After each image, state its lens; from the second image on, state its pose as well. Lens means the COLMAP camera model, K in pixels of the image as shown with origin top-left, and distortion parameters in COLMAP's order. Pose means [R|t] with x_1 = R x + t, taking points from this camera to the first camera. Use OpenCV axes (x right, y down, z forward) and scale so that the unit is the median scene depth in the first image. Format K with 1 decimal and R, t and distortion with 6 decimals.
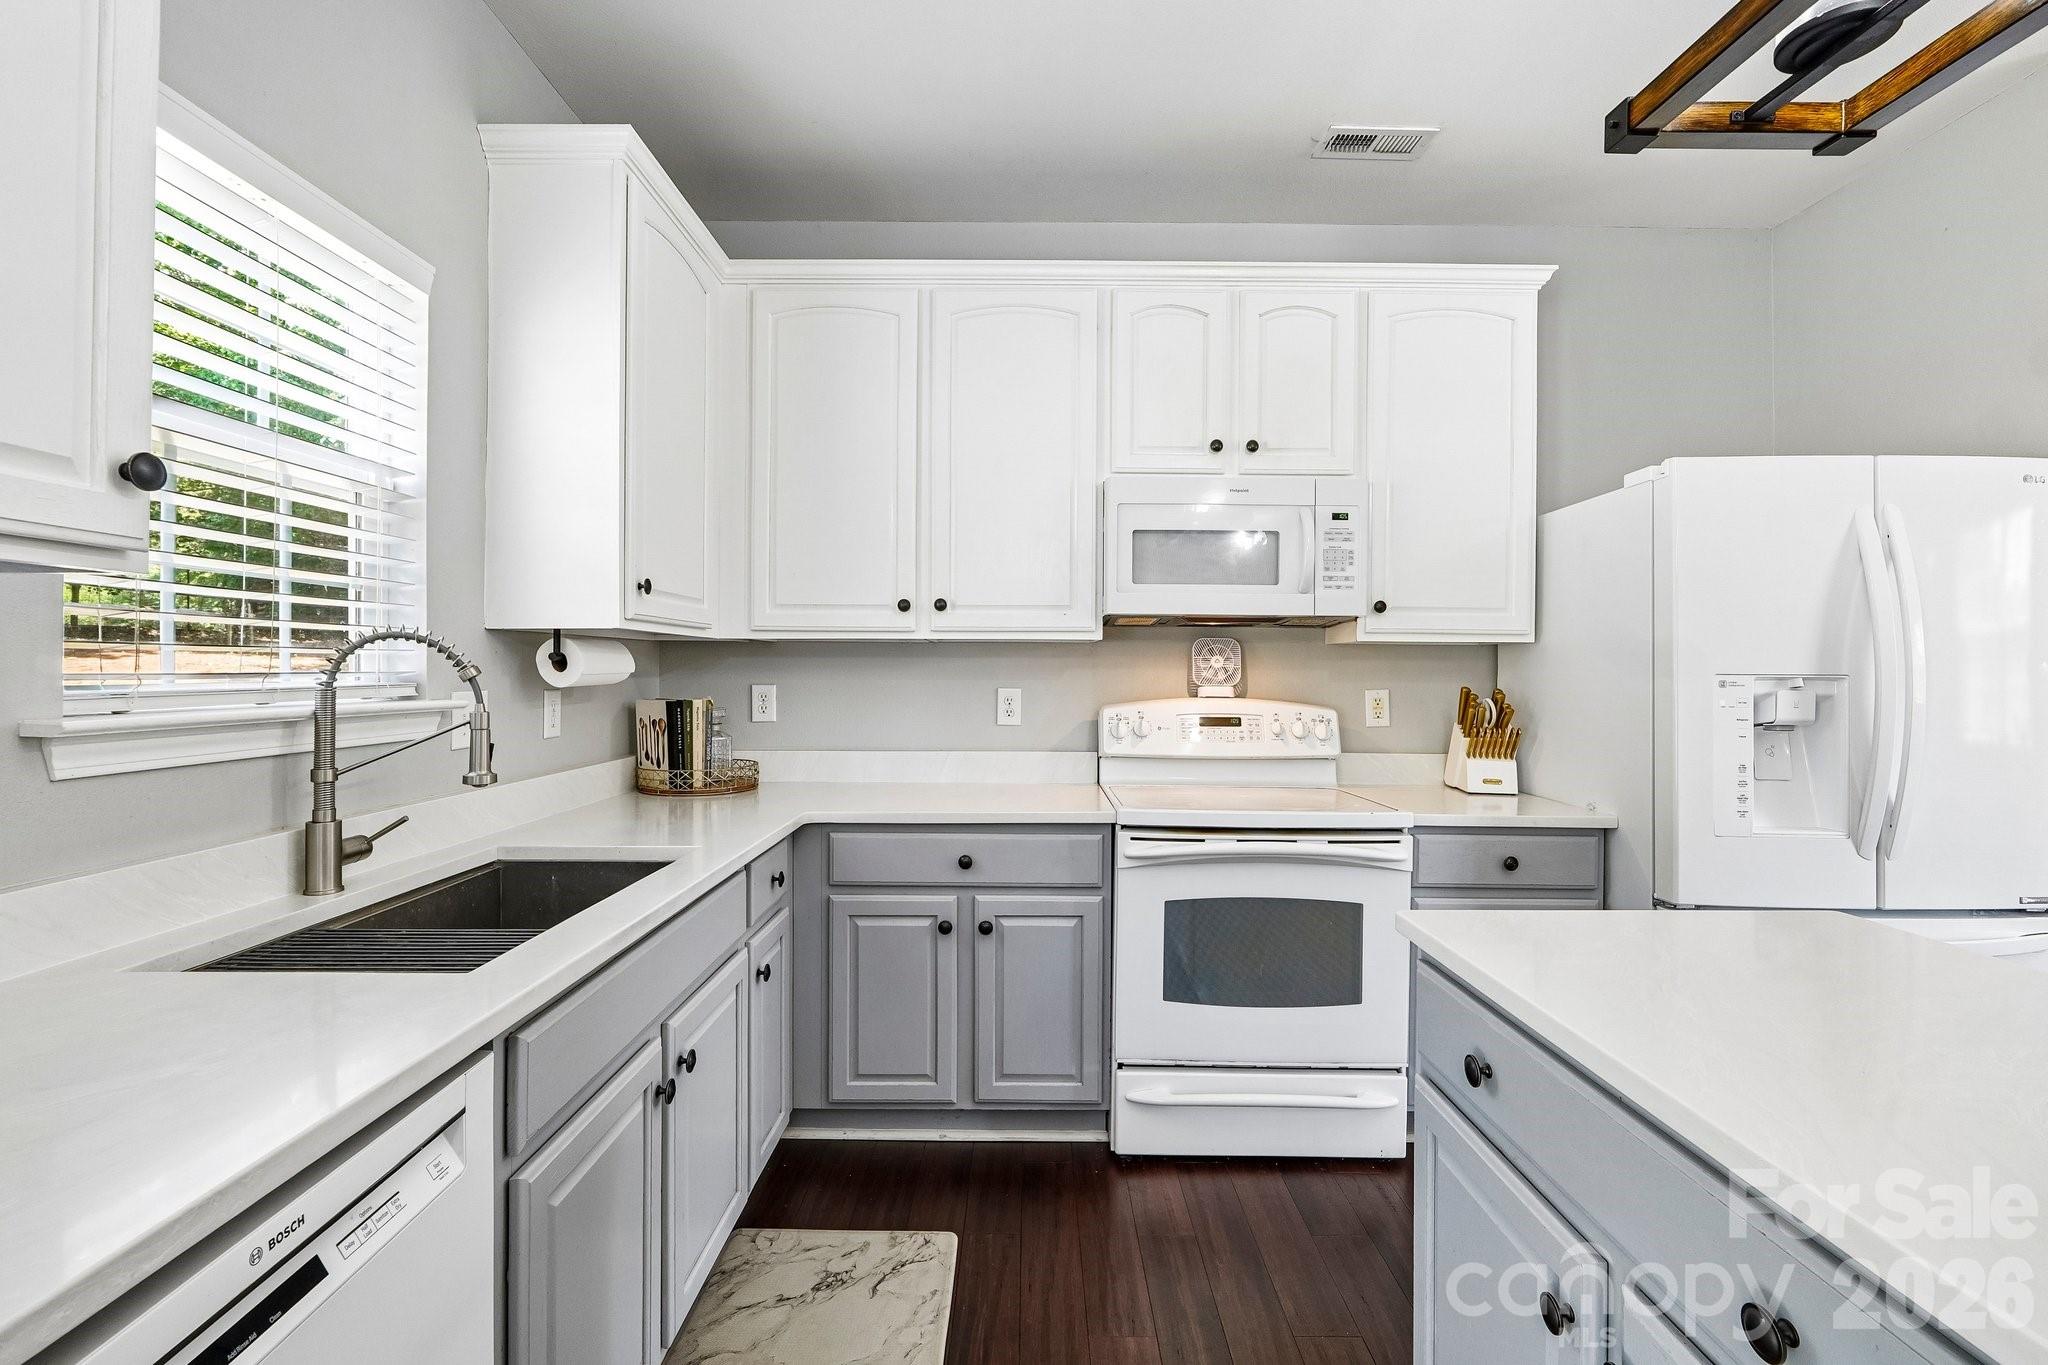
lens RADIAL K [[884.0, 0, 1011.9], [0, 884.0, 670.7], [0, 0, 1]] dist [-0.014911, 0.002693]
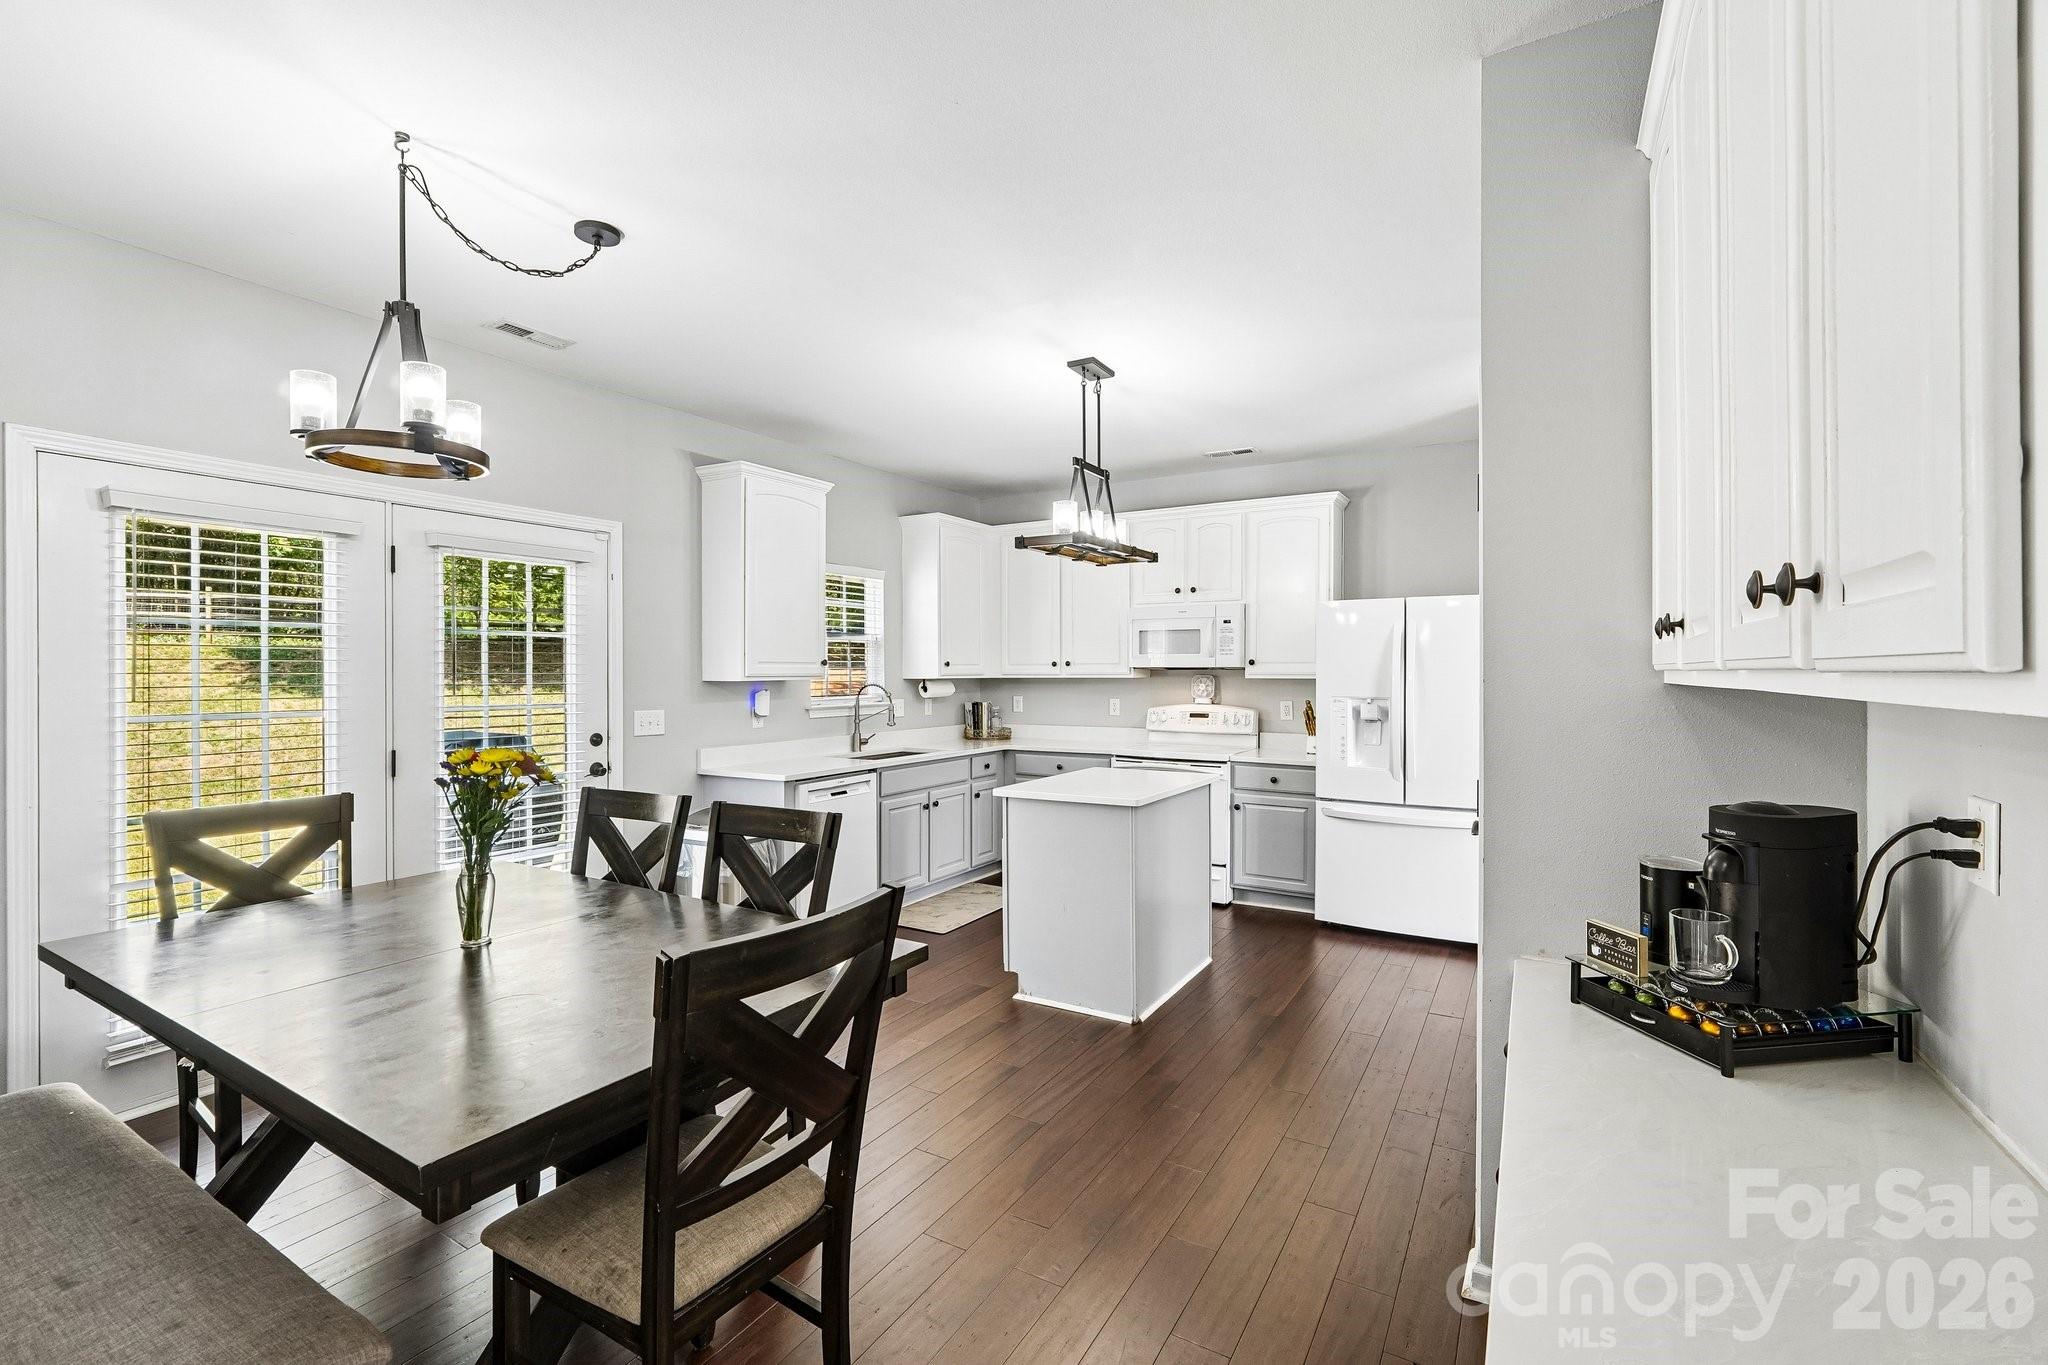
lens RADIAL K [[884.0, 0, 1025.4], [0, 884.0, 670.2], [0, 0, 1]] dist [-0.014911, 0.002693]
pose [[0.859578, -0.006671, -0.510962, 1.052496], [0.006654, 0.999976, -0.001861, -0.053914], [0.510962, -0.001801, 0.859602, -1.123546]]
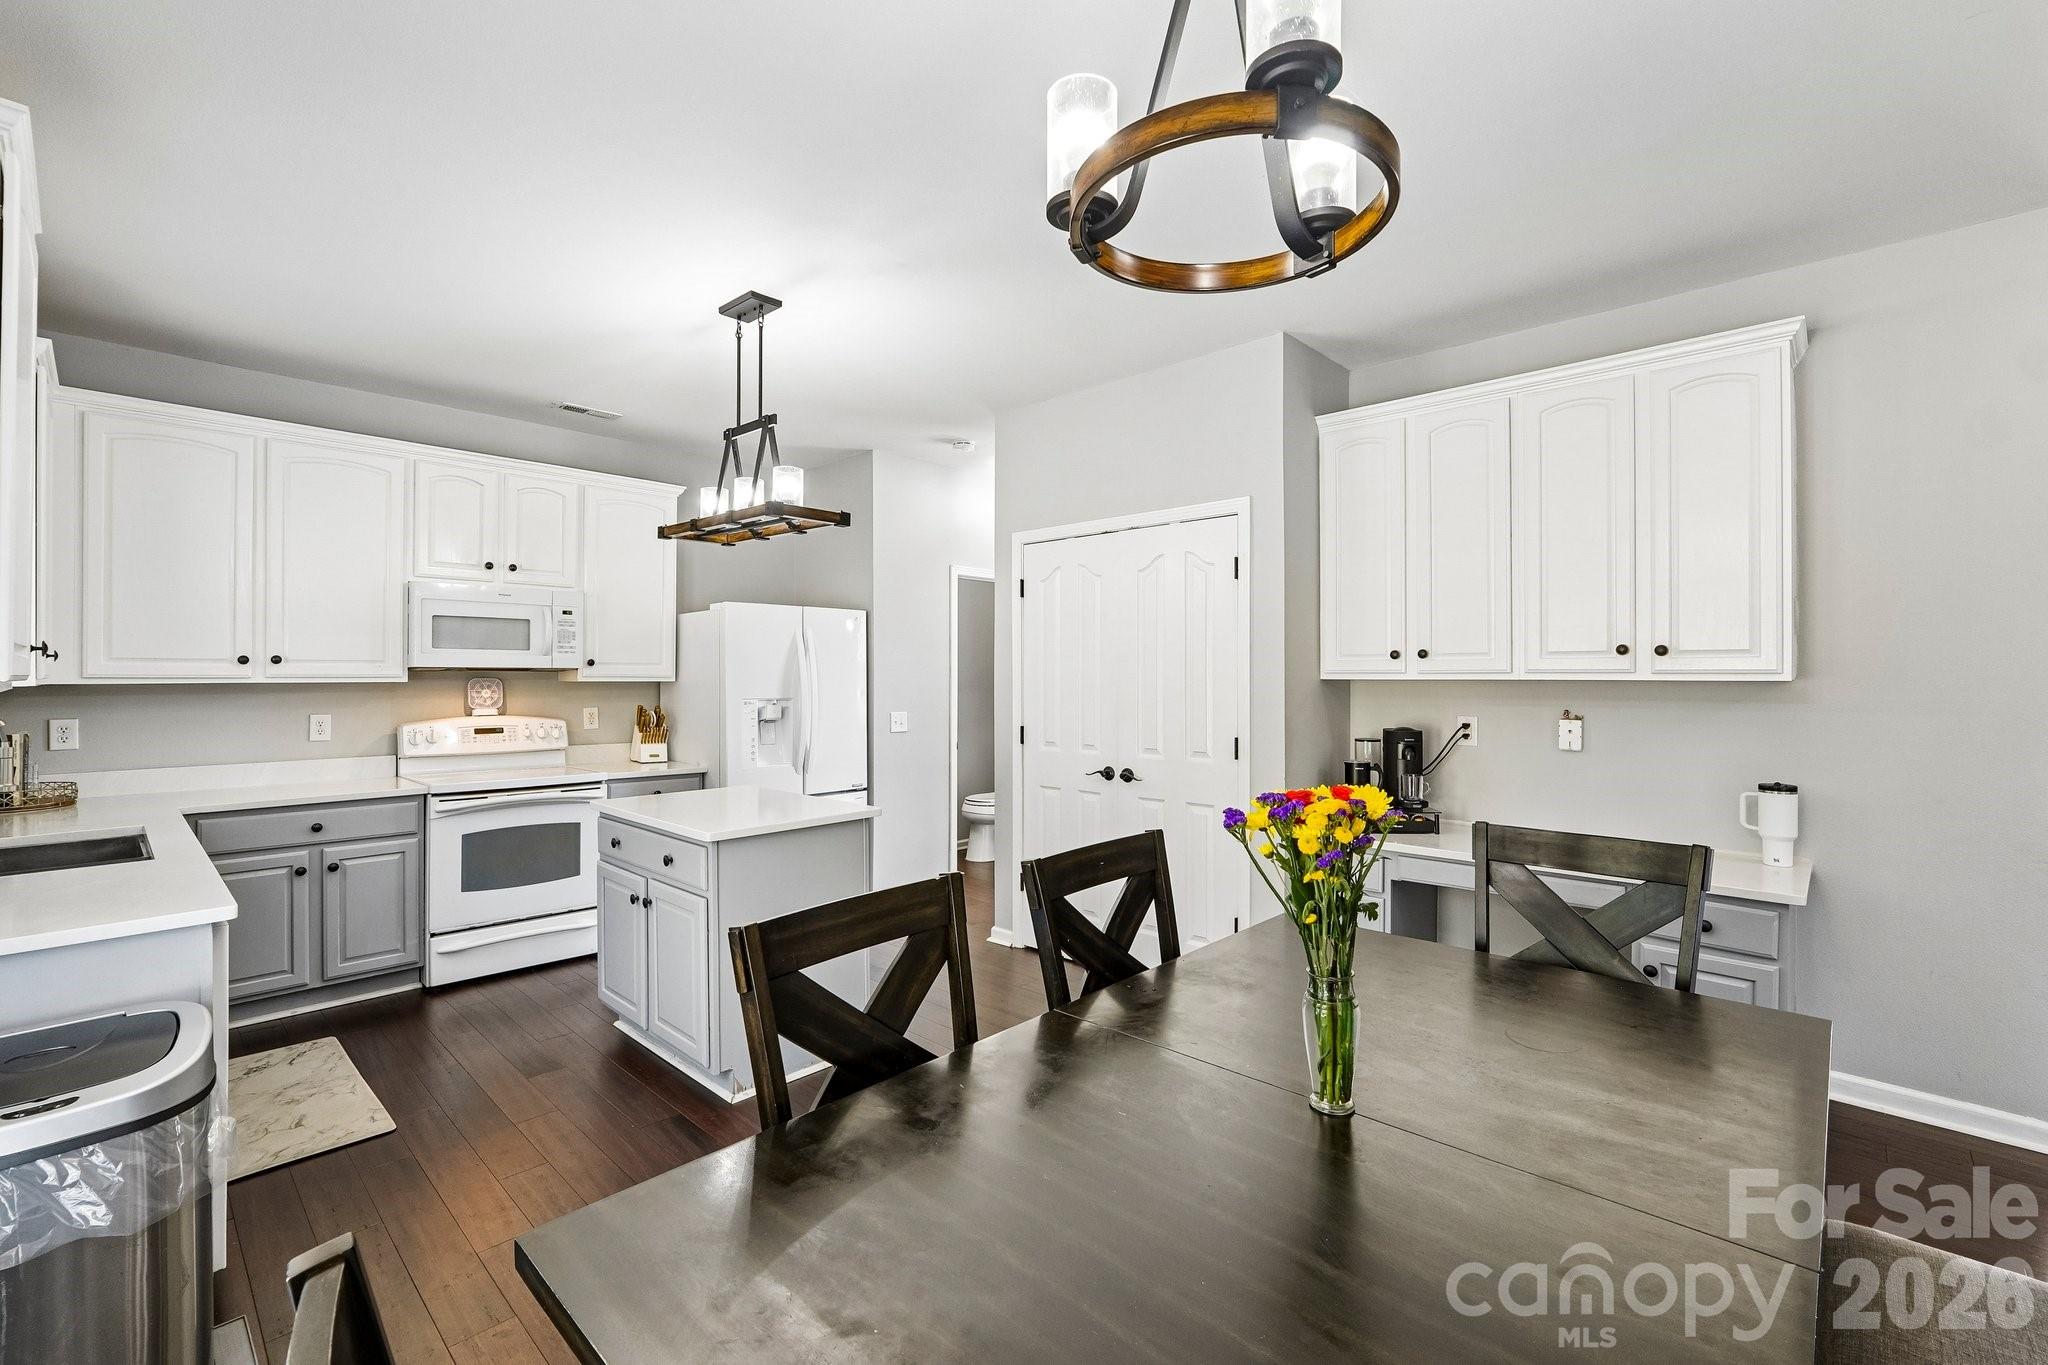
lens RADIAL K [[884.0, 0, 1037.9], [0, 884.0, 678.1], [0, 0, 1]] dist [-0.014911, 0.002693]
pose [[0.665211, -0.005754, 0.746633, -0.324597], [-0.000585, 0.999966, 0.008227, -0.057256], [-0.746655, -0.005909, 0.665185, -0.895258]]
